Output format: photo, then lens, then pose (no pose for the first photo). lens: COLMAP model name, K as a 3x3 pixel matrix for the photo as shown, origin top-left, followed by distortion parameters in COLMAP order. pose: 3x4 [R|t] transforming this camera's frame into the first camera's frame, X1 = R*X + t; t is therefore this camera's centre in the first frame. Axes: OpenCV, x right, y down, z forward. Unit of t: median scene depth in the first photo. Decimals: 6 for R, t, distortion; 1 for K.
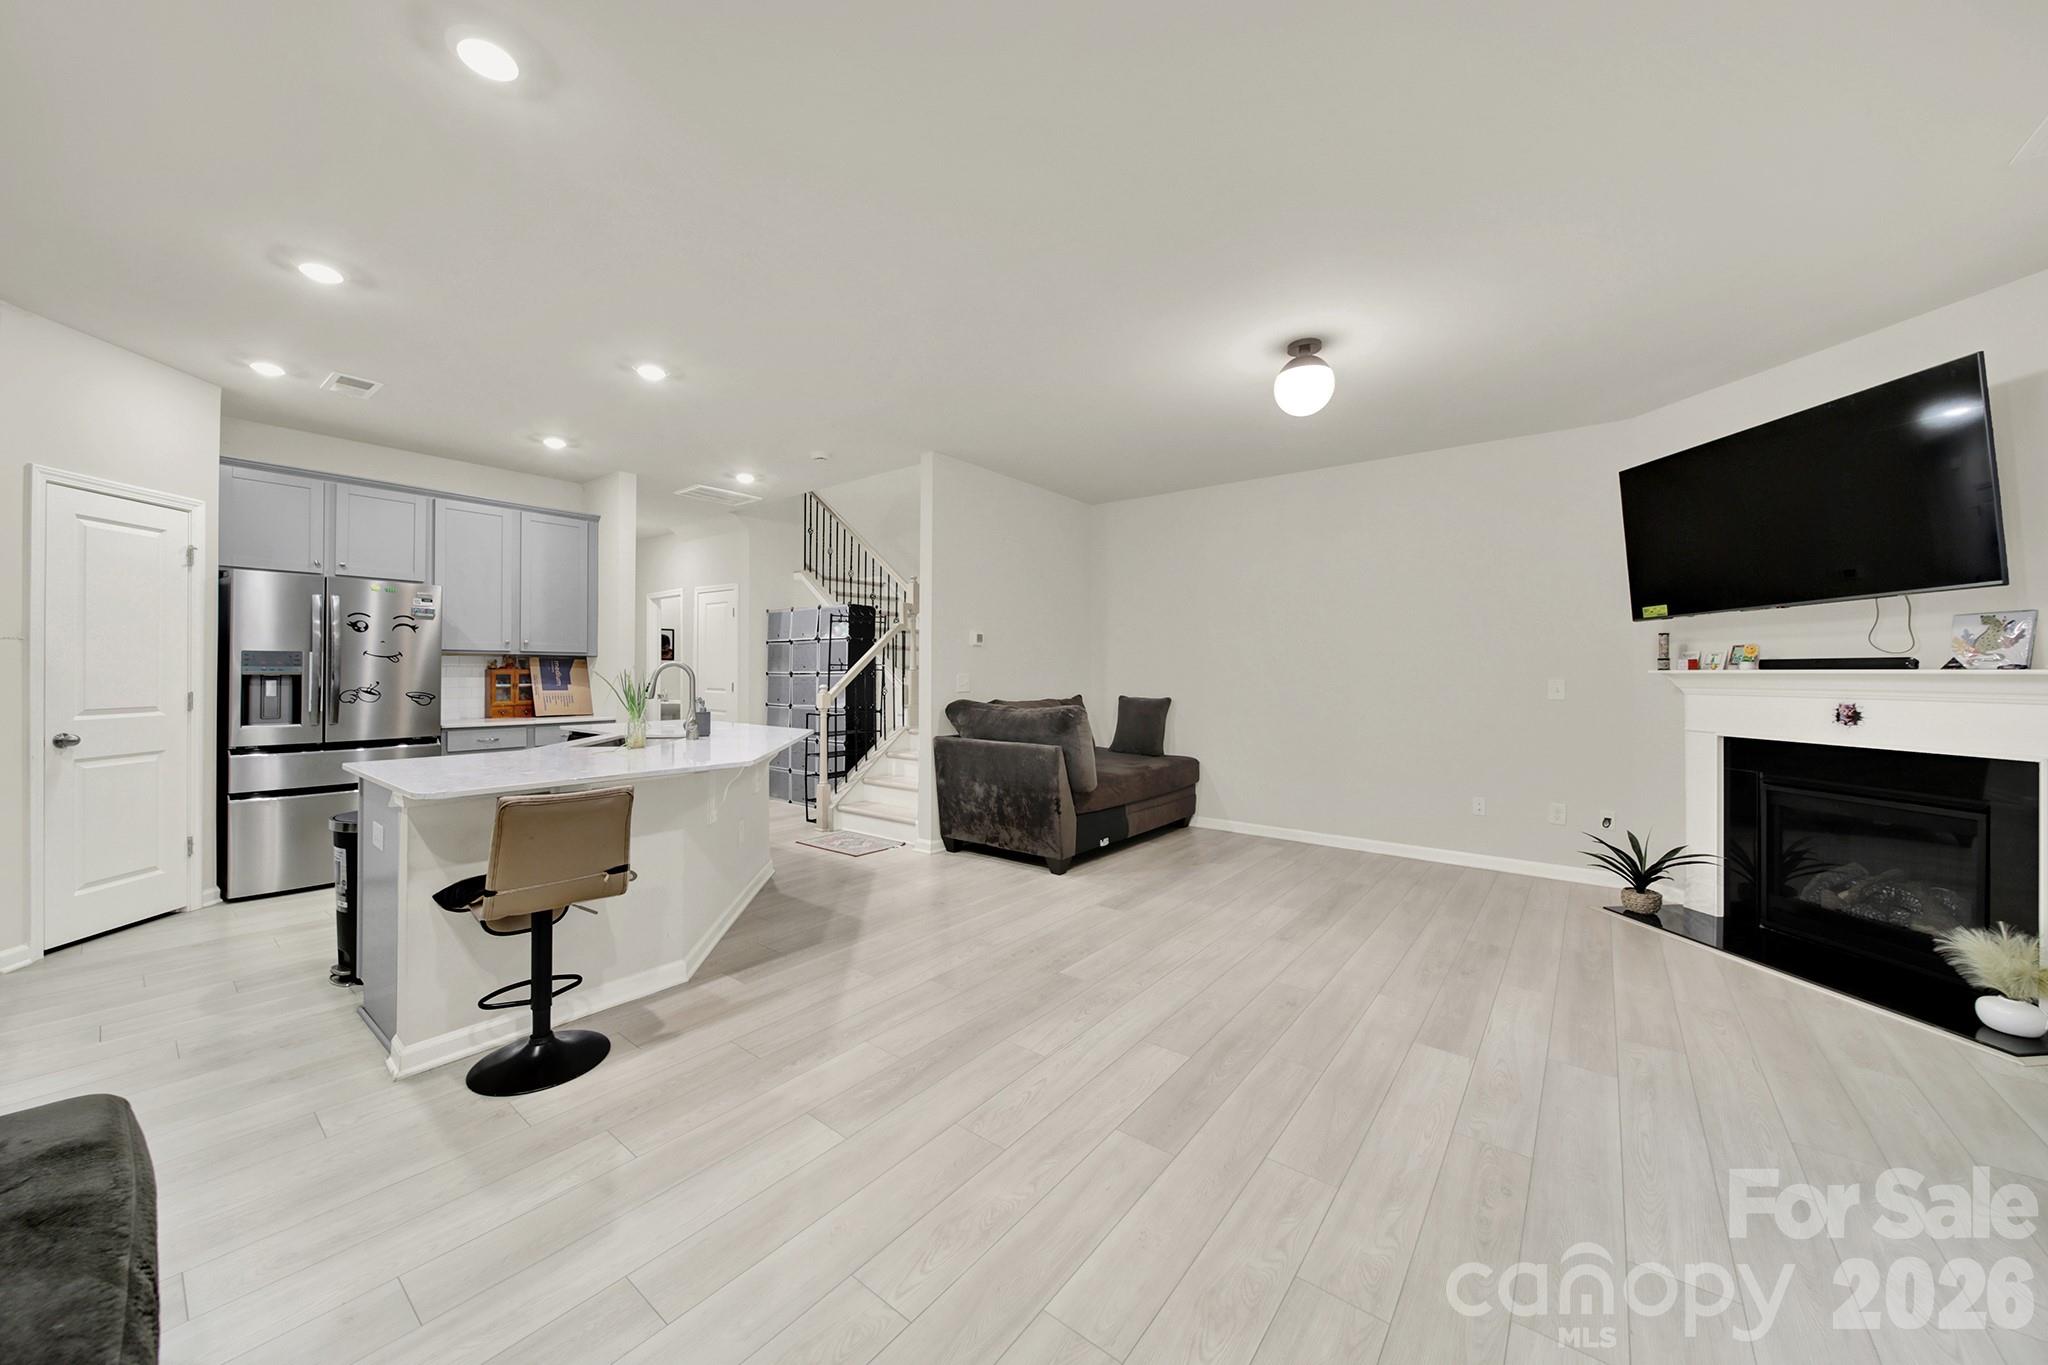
lens RADIAL K [[729.3, 0, 1012.8], [0, 729.3, 675.7], [0, 0, 1]] dist [-0.002661, -0.000190]
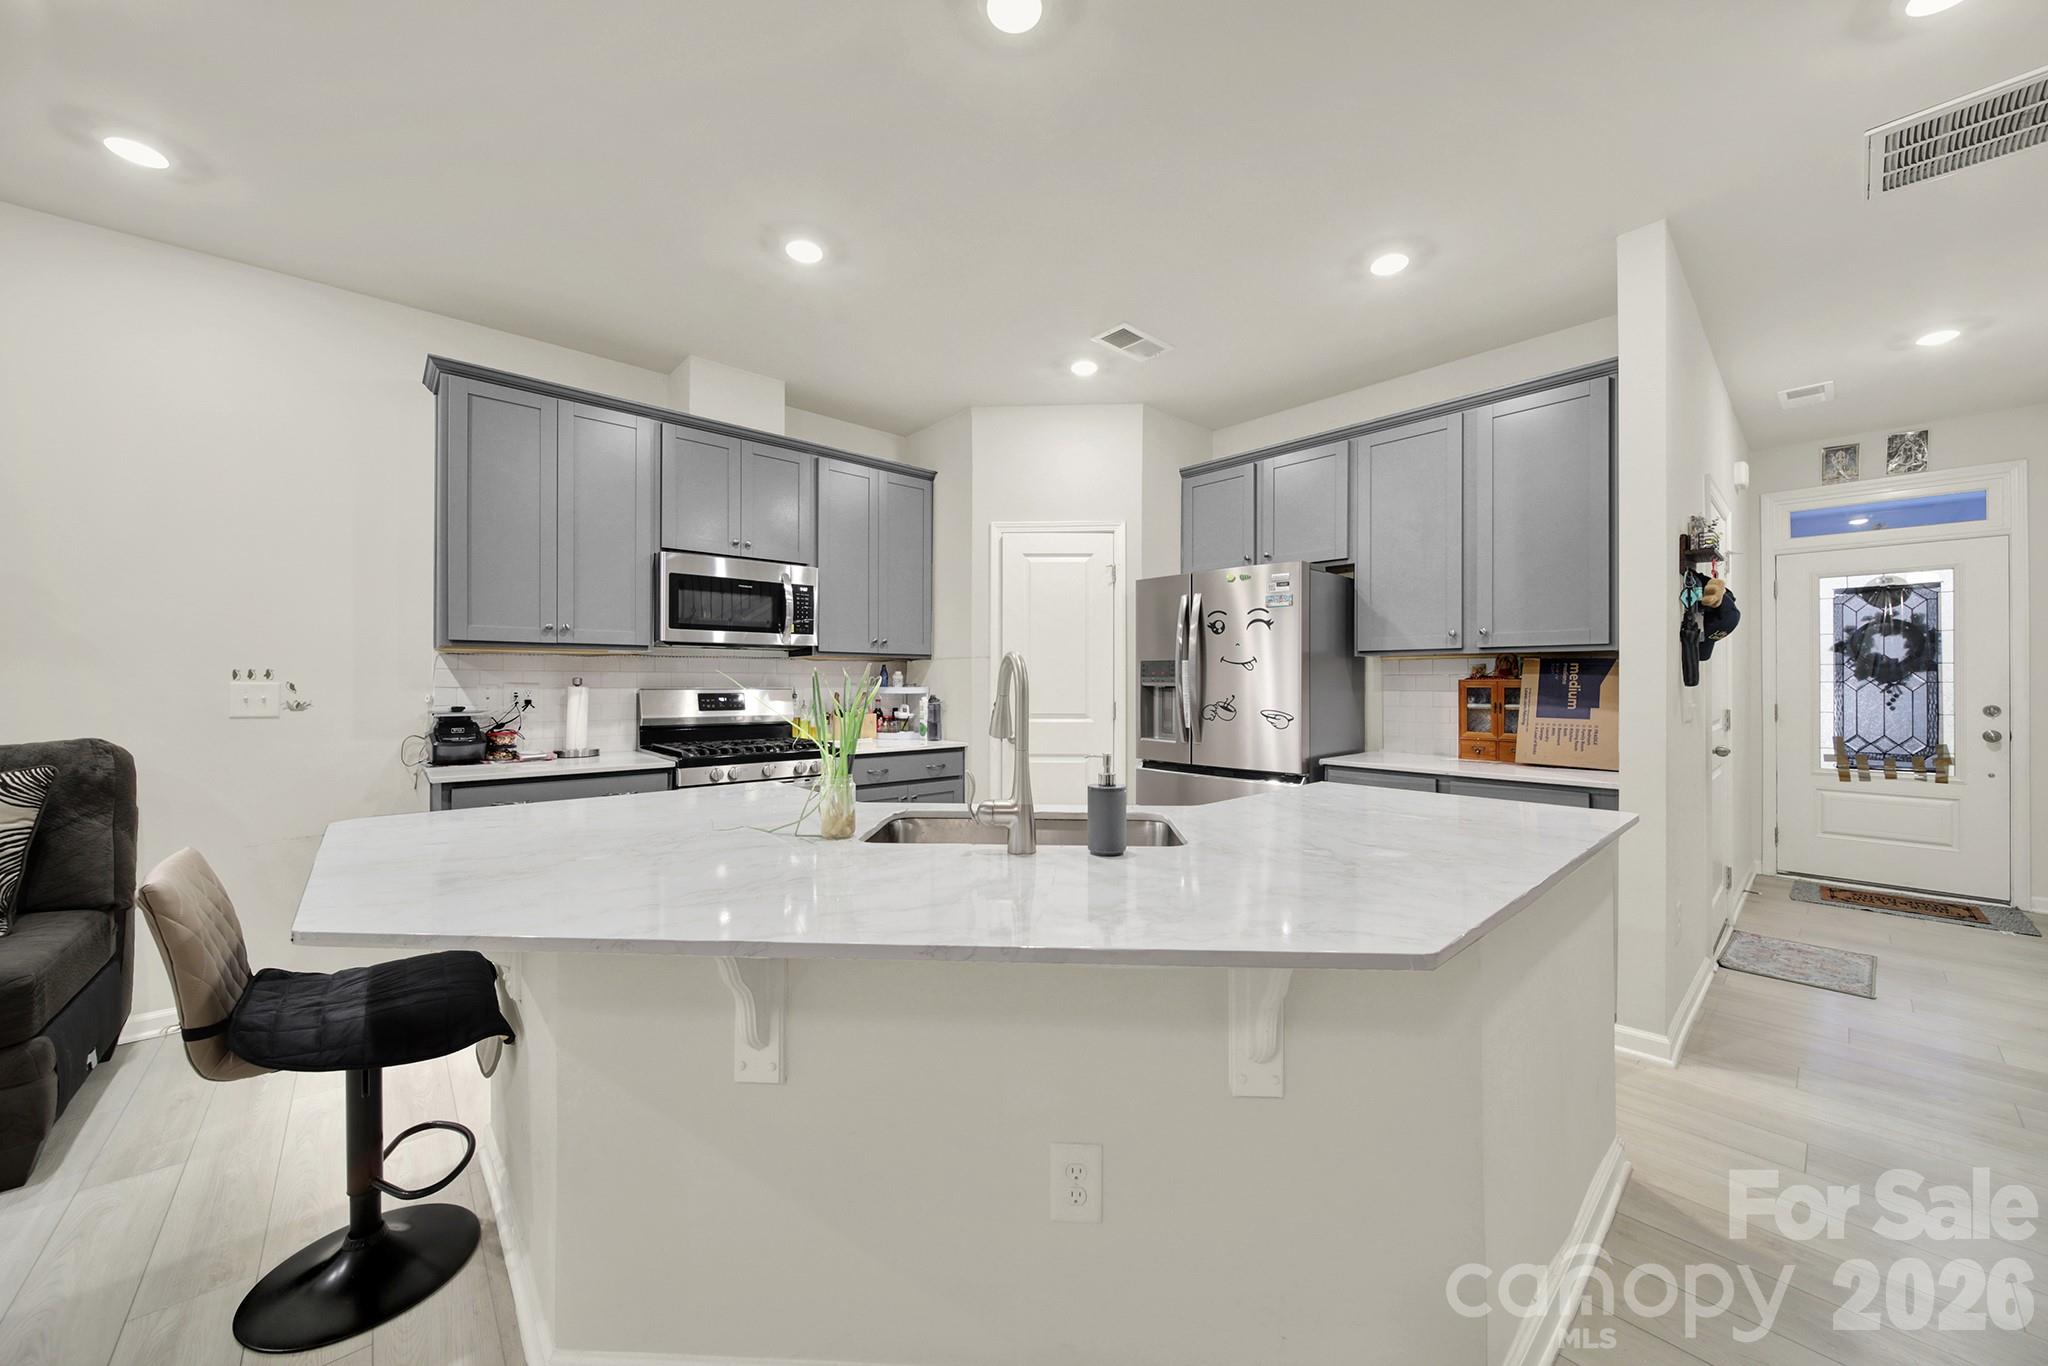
lens RADIAL K [[729.3, 0, 1012.8], [0, 729.3, 676.2], [0, 0, 1]] dist [-0.002661, -0.000190]
pose [[-0.163836, -0.012781, -0.986405, -0.040983], [-0.008354, 0.999898, -0.011568, -0.001064], [0.986452, 0.006346, -0.163926, 0.722560]]
